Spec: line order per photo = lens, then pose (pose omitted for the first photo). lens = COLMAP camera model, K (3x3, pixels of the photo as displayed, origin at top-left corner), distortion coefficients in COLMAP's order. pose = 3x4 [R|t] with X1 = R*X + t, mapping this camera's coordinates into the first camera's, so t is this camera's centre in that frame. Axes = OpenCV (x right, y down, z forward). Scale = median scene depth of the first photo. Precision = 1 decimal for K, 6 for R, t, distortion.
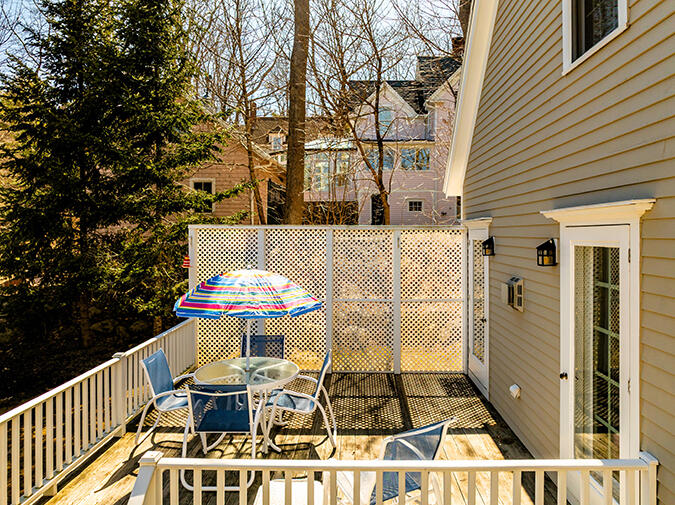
lens RADIAL K [[473.7, 0, 339.0], [0, 473.7, 233.3], [0, 0, 1]] dist [-0.051206, 0.001311]
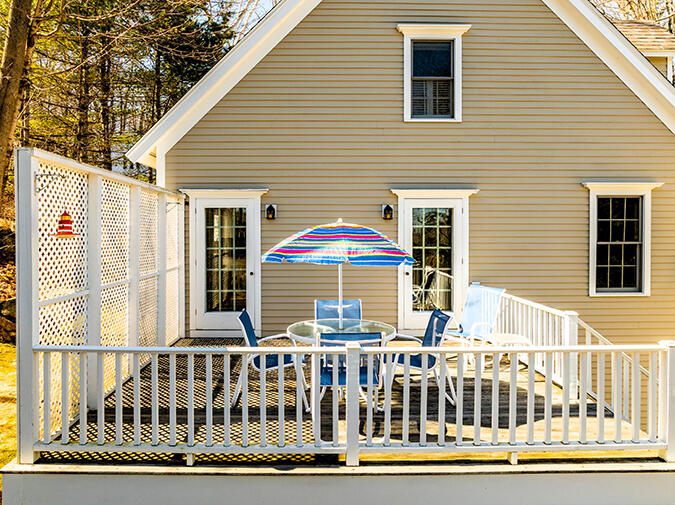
lens RADIAL K [[473.7, 0, 339.0], [0, 473.7, 233.3], [0, 0, 1]] dist [-0.051206, 0.001311]
pose [[-0.041939, -0.004157, 0.999112, -1.573447], [-0.003390, 0.999986, 0.004018, 0.132857], [-0.999114, -0.003218, -0.041952, 1.430448]]
